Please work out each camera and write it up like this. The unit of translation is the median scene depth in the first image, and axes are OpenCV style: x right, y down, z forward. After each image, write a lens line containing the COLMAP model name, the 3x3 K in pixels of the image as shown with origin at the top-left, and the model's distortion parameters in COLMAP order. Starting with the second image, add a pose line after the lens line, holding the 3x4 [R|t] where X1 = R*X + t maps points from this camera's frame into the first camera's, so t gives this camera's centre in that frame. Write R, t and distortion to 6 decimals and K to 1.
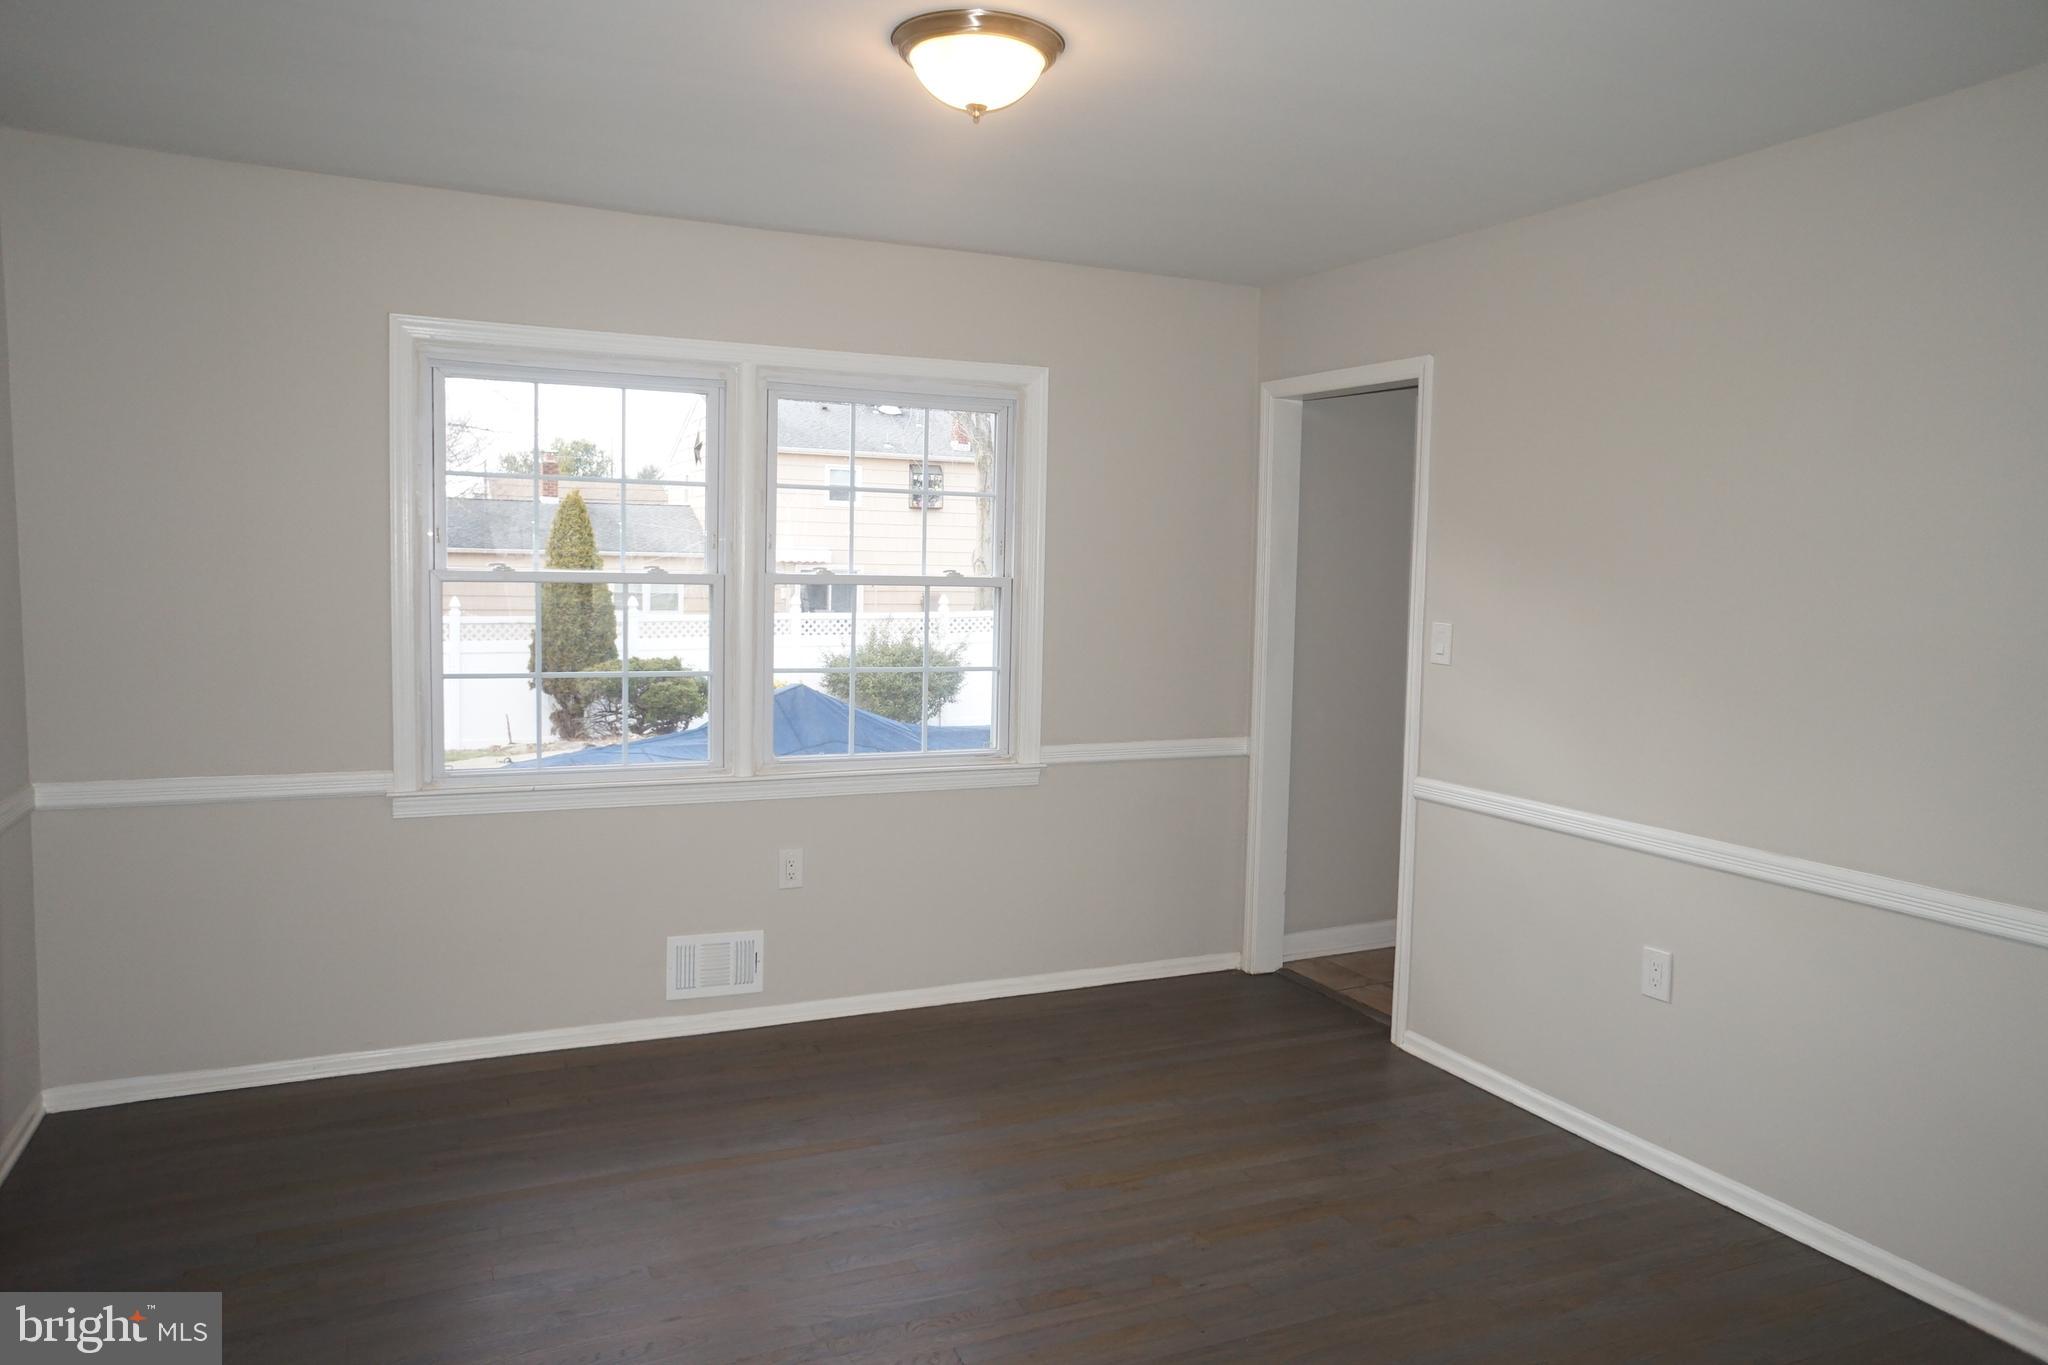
lens RADIAL K [[1411.8, 0, 1015.6], [0, 1411.8, 668.4], [0, 0, 1]] dist [-0.043220, 0.065188]
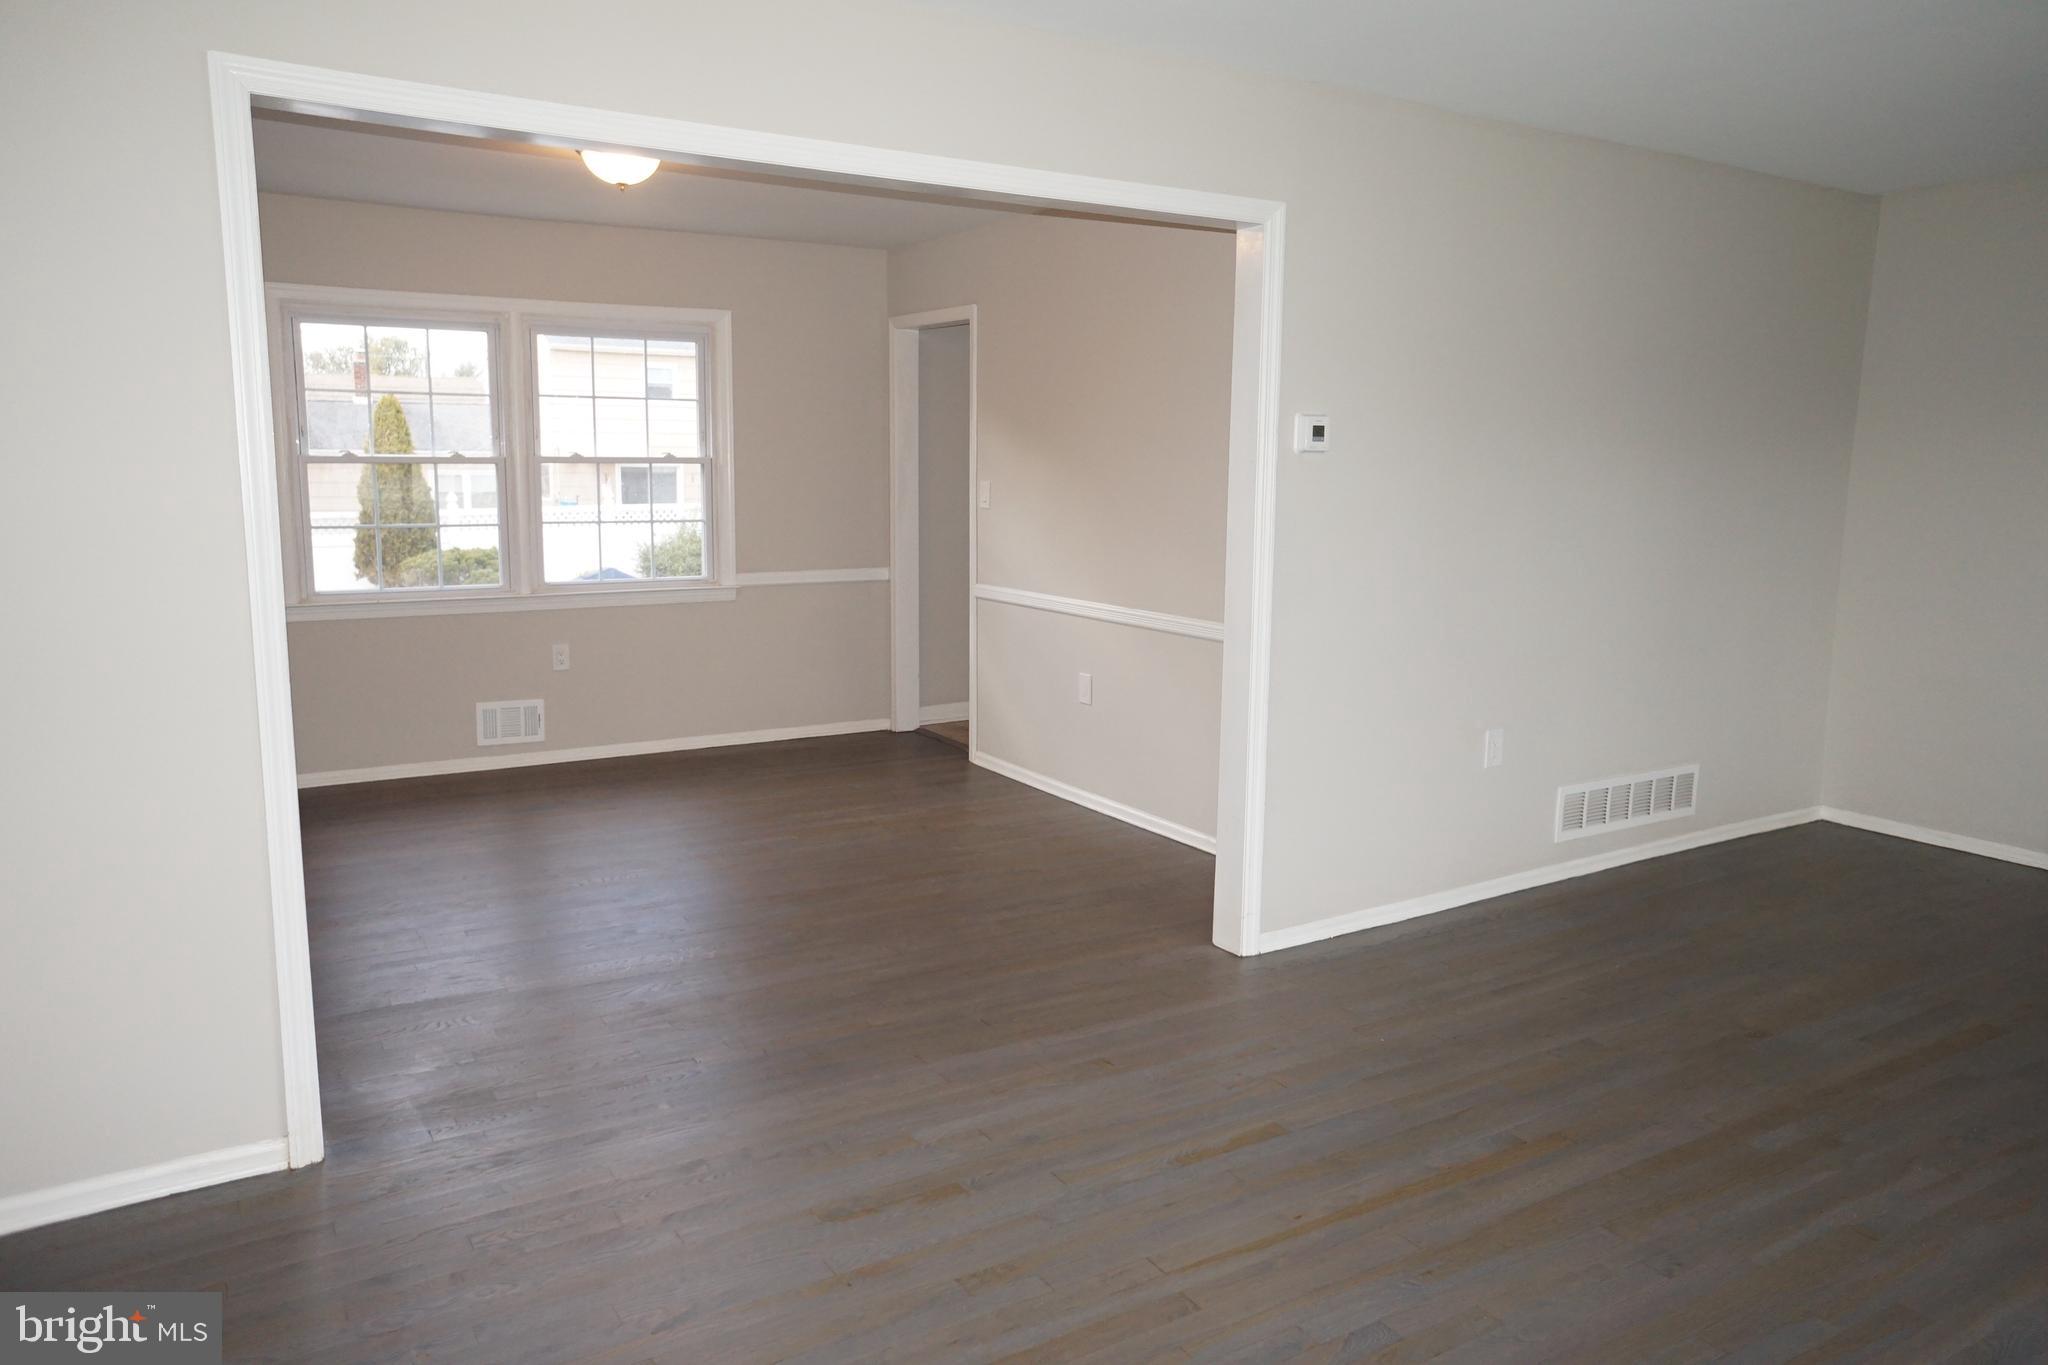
lens RADIAL K [[1411.8, 0, 1008.9], [0, 1411.8, 670.6], [0, 0, 1]] dist [-0.043220, 0.065188]
pose [[0.994834, -0.027375, 0.097753, 0.165594], [0.020195, 0.997076, 0.073697, 0.057924], [-0.099484, -0.071342, 0.992478, -0.517838]]
